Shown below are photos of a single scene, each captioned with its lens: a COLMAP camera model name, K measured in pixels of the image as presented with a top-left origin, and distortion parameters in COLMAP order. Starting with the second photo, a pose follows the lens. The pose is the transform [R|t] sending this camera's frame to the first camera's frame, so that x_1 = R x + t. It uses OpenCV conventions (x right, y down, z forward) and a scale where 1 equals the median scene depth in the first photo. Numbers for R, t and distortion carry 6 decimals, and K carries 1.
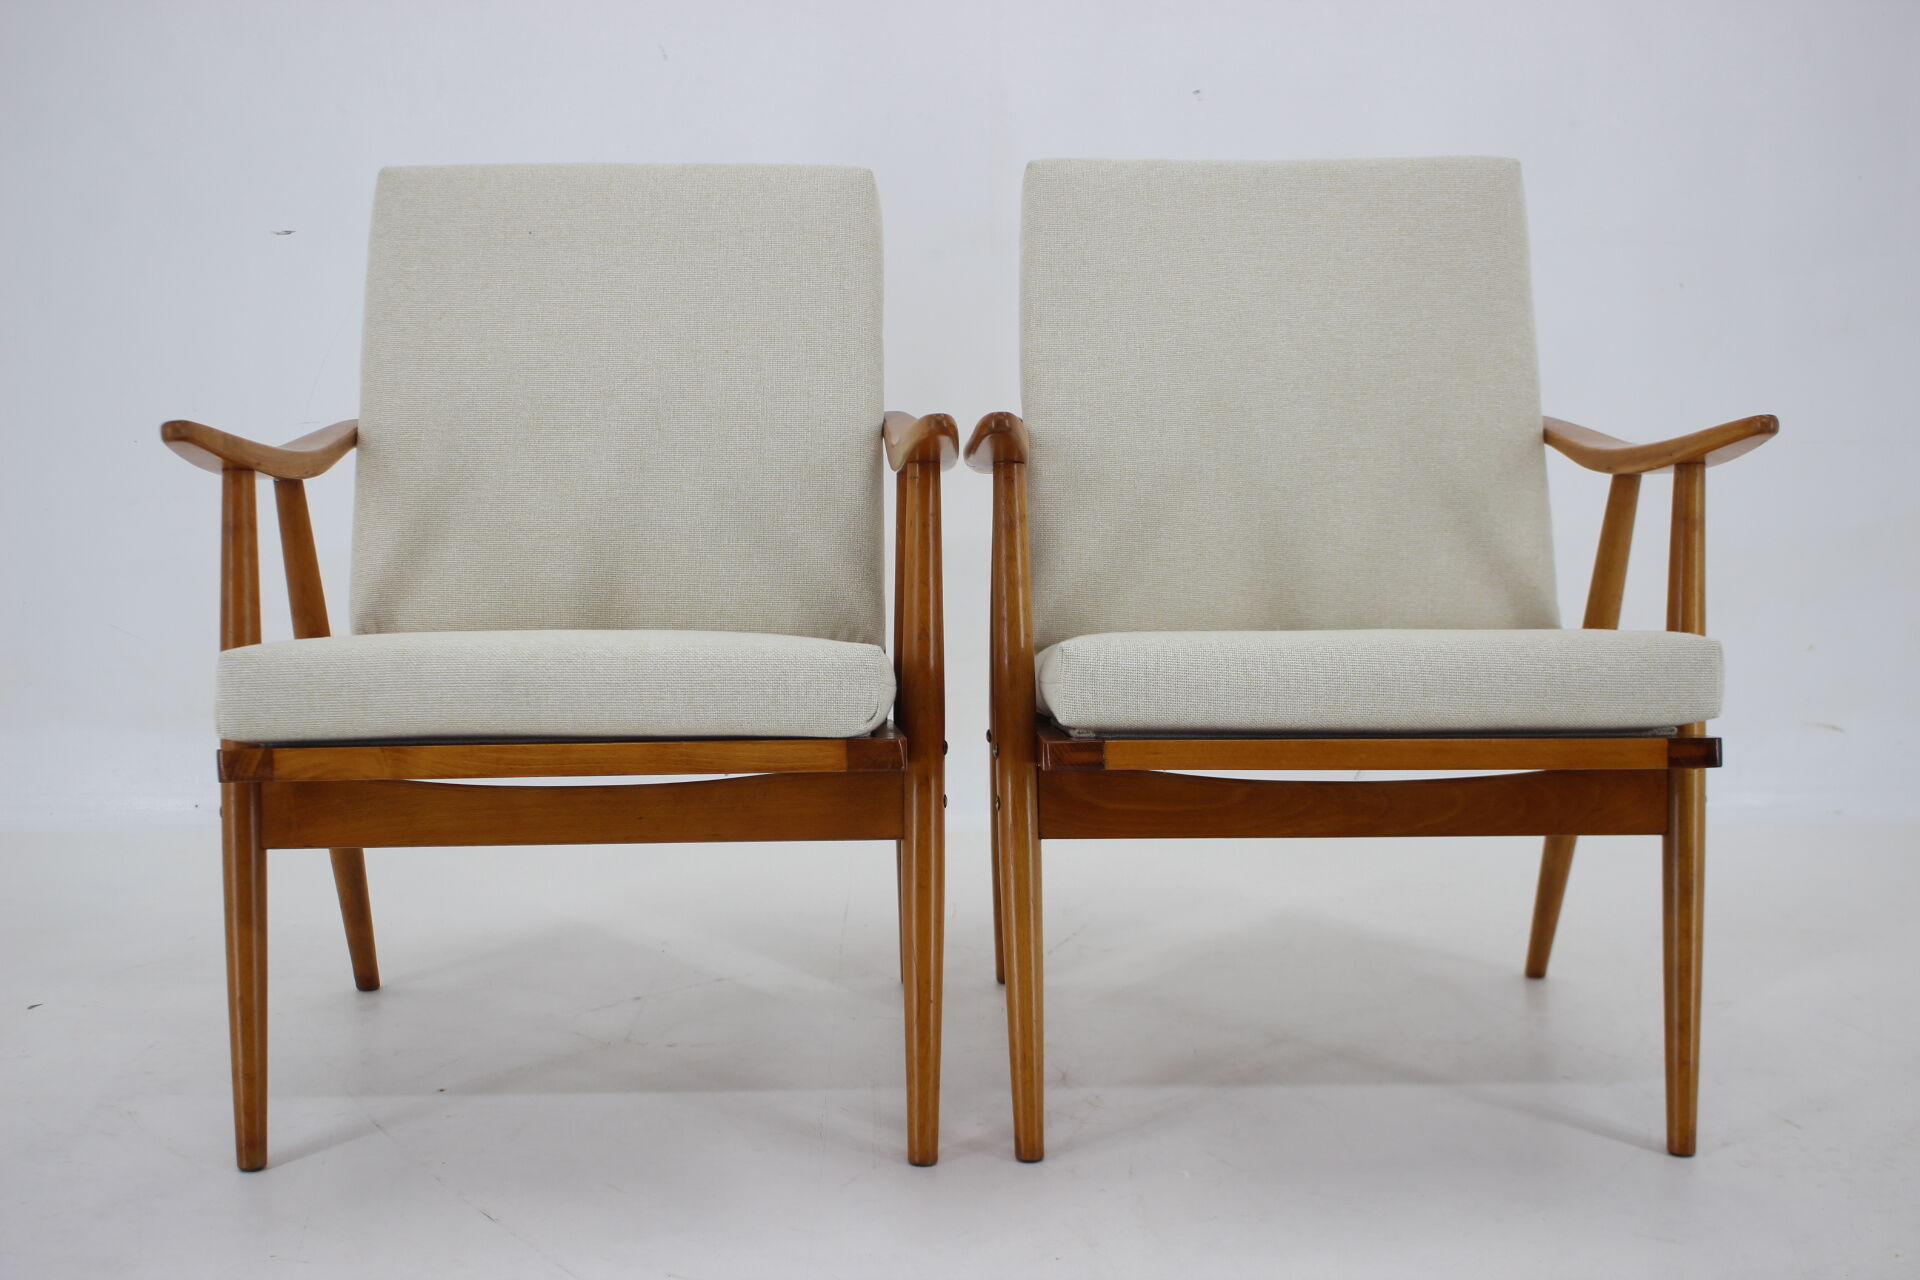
lens RADIAL K [[2346.6, 0, 959.9], [0, 2346.6, 630.6], [0, 0, 1]] dist [-0.087636, 0.000000]
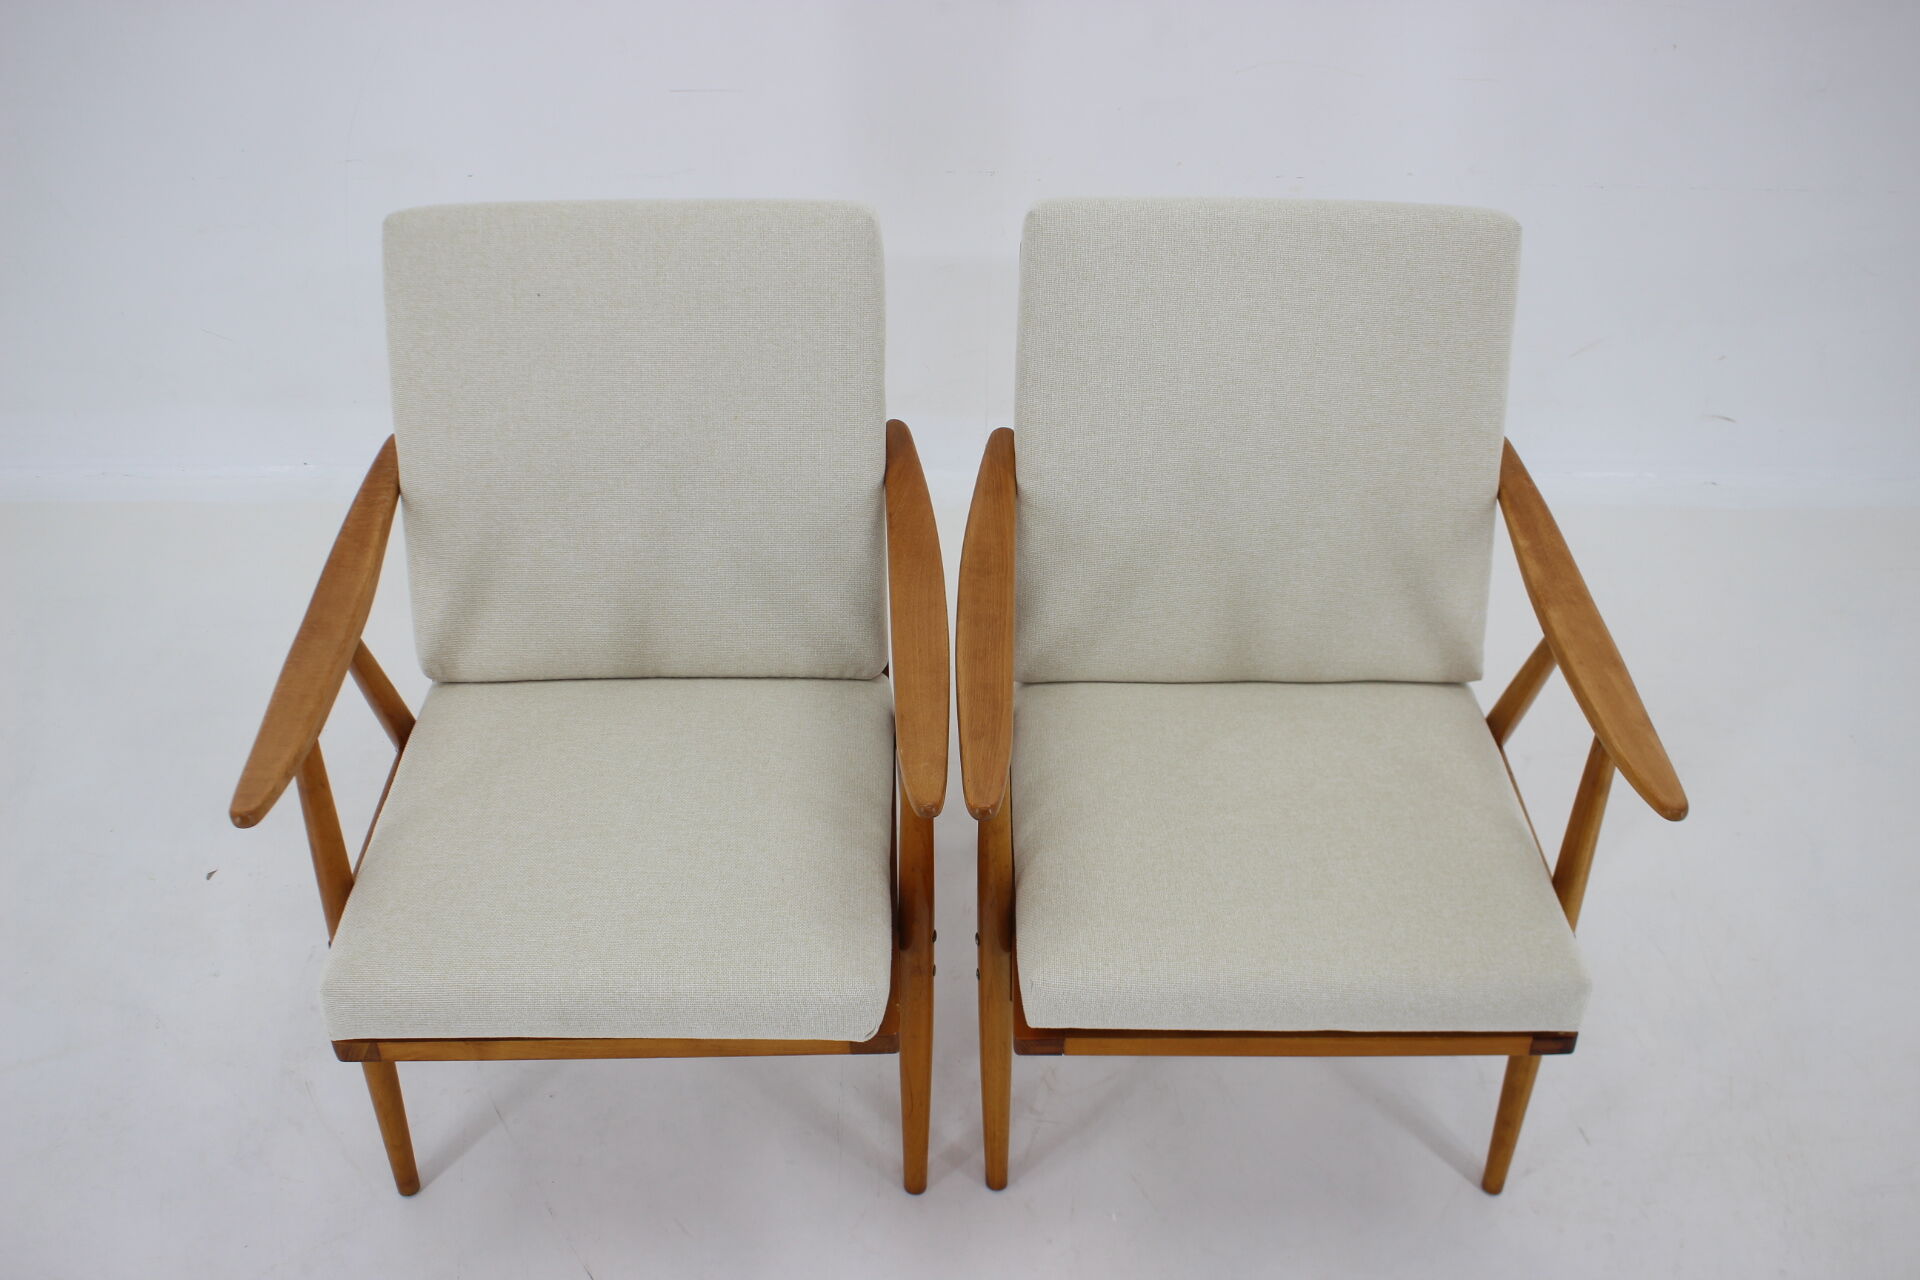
lens RADIAL K [[1900.3, 0, 957.9], [0, 1900.3, 650.4], [0, 0, 1]] dist [-0.119688, 0.000000]
pose [[0.999813, 0.018984, -0.003631, 0.005478], [-0.013815, 0.833282, 0.552676, -0.530193], [0.013518, -0.552522, 0.833388, 0.245806]]
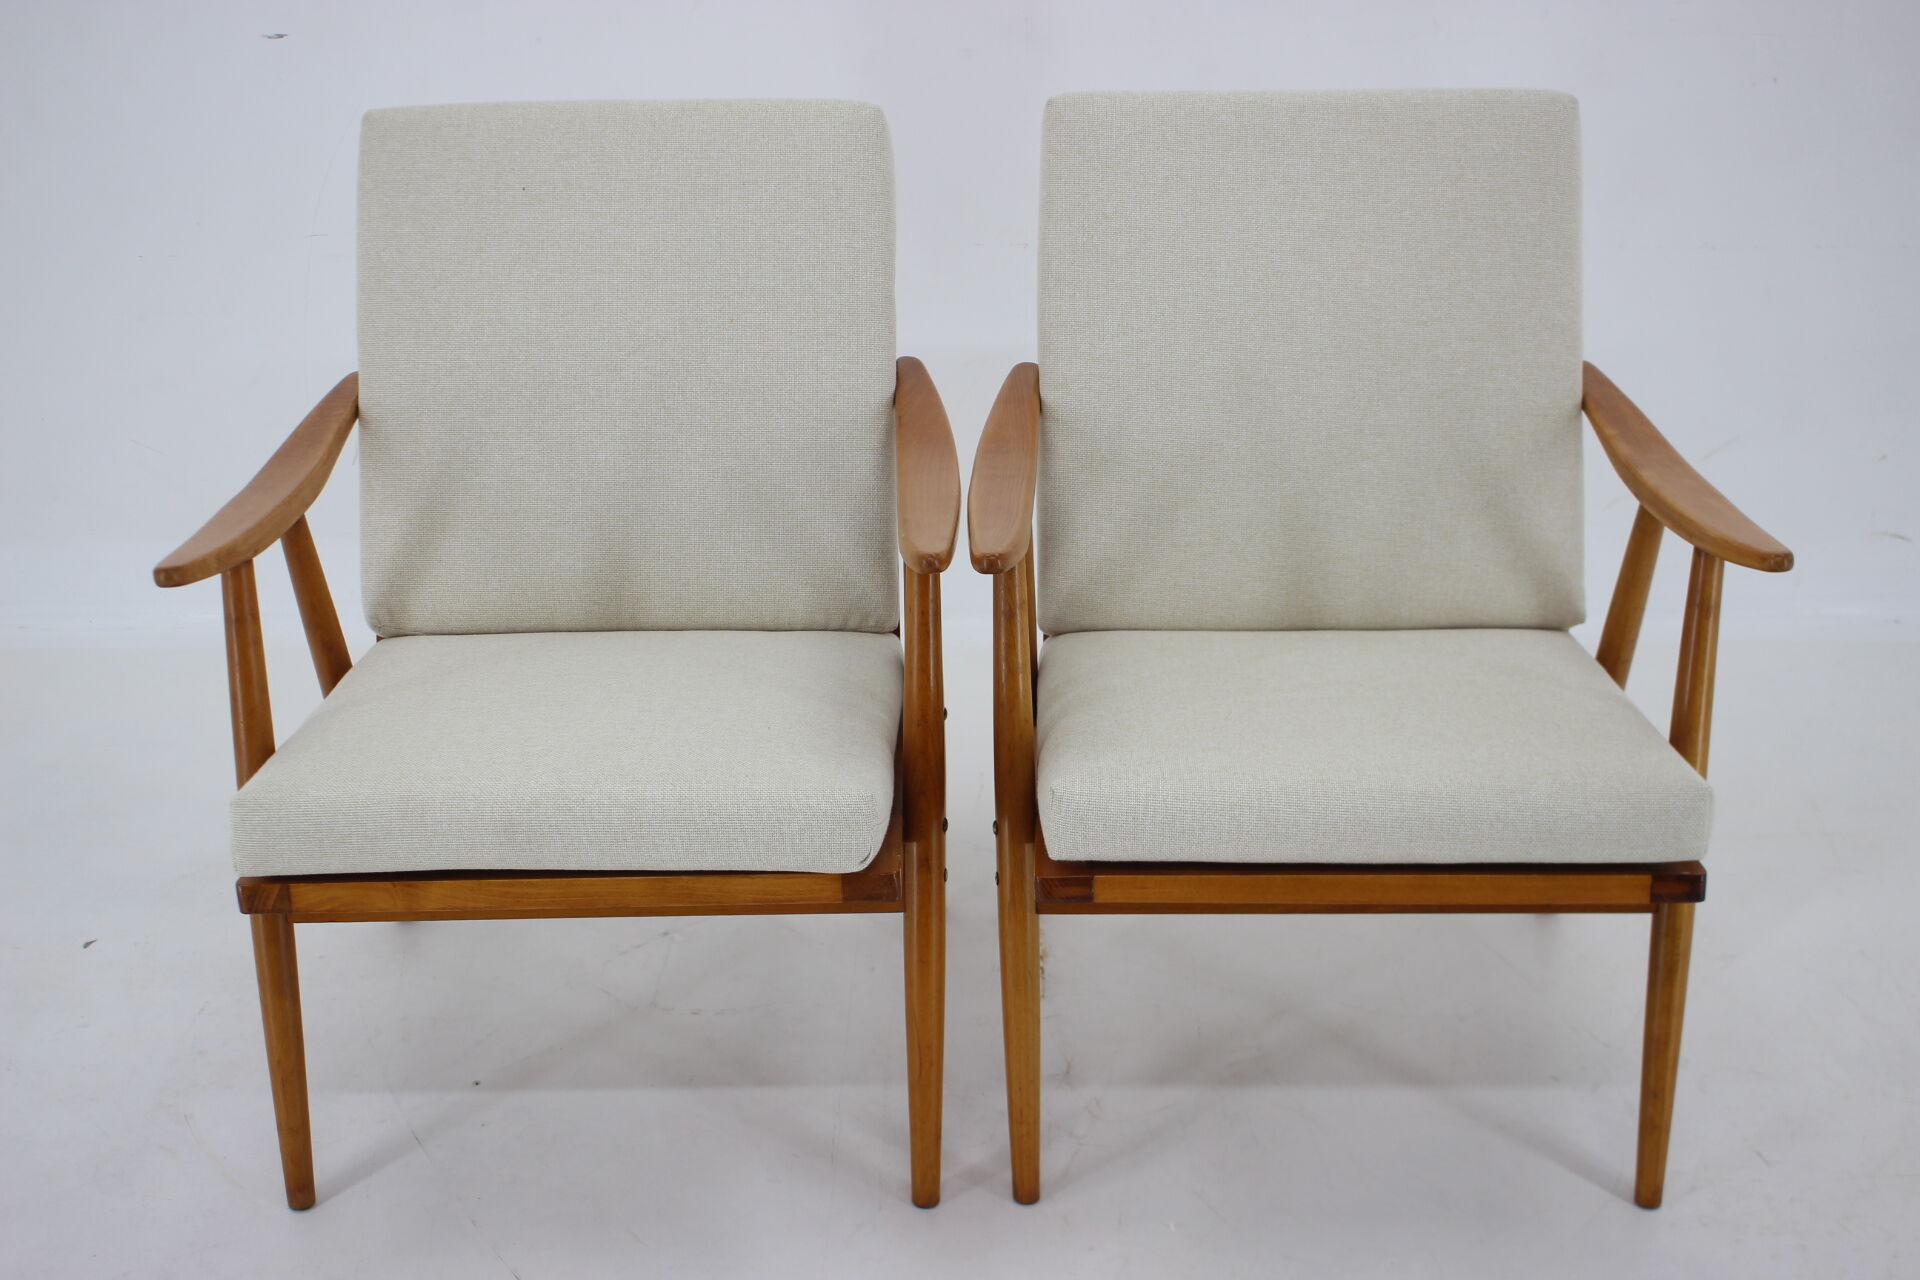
lens RADIAL K [[2463.7, 0, 955.1], [0, 2463.7, 642.1], [0, 0, 1]] dist [-0.086763, 0.000000]
pose [[0.999147, 0.005661, -0.040896, 0.036226], [0.005421, 0.963992, 0.265877, -0.273623], [0.040929, -0.265872, 0.963139, -0.006898]]
